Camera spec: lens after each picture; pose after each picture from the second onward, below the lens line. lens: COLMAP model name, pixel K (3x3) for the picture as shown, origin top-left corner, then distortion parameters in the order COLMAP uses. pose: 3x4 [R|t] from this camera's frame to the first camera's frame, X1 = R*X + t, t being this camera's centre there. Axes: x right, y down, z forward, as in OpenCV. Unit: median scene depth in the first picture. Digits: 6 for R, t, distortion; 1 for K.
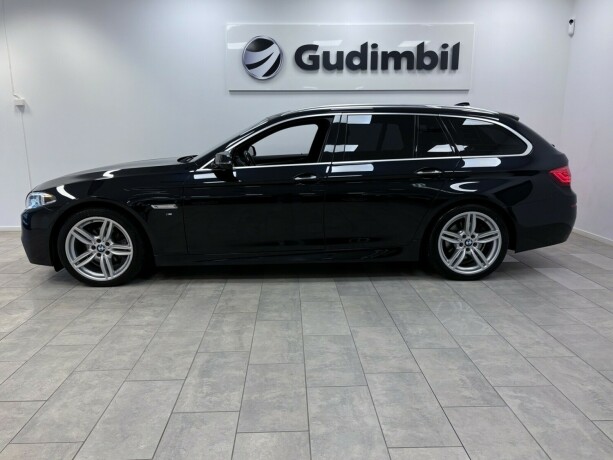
lens RADIAL K [[478.4, 0, 306.4], [0, 478.4, 232.3], [0, 0, 1]] dist [-0.001340, 0.002831]
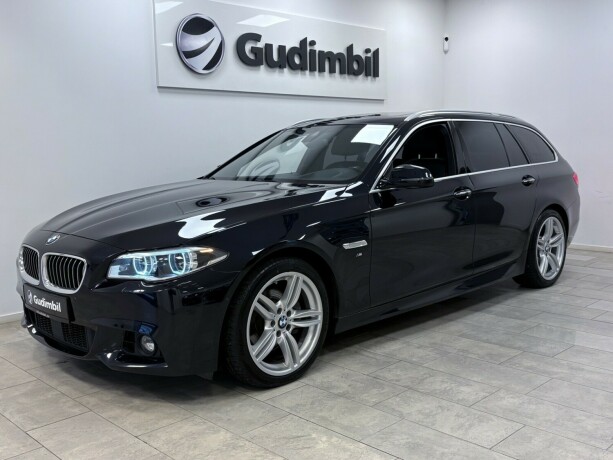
lens RADIAL K [[631.3, 0, 307.0], [0, 631.3, 227.5], [0, 0, 1]] dist [0.006482, 0.000000]
pose [[0.748850, -0.092601, 0.656238, -0.871693], [0.152315, 0.987732, -0.034434, -0.052657], [-0.644999, 0.125740, 0.753768, 0.309973]]
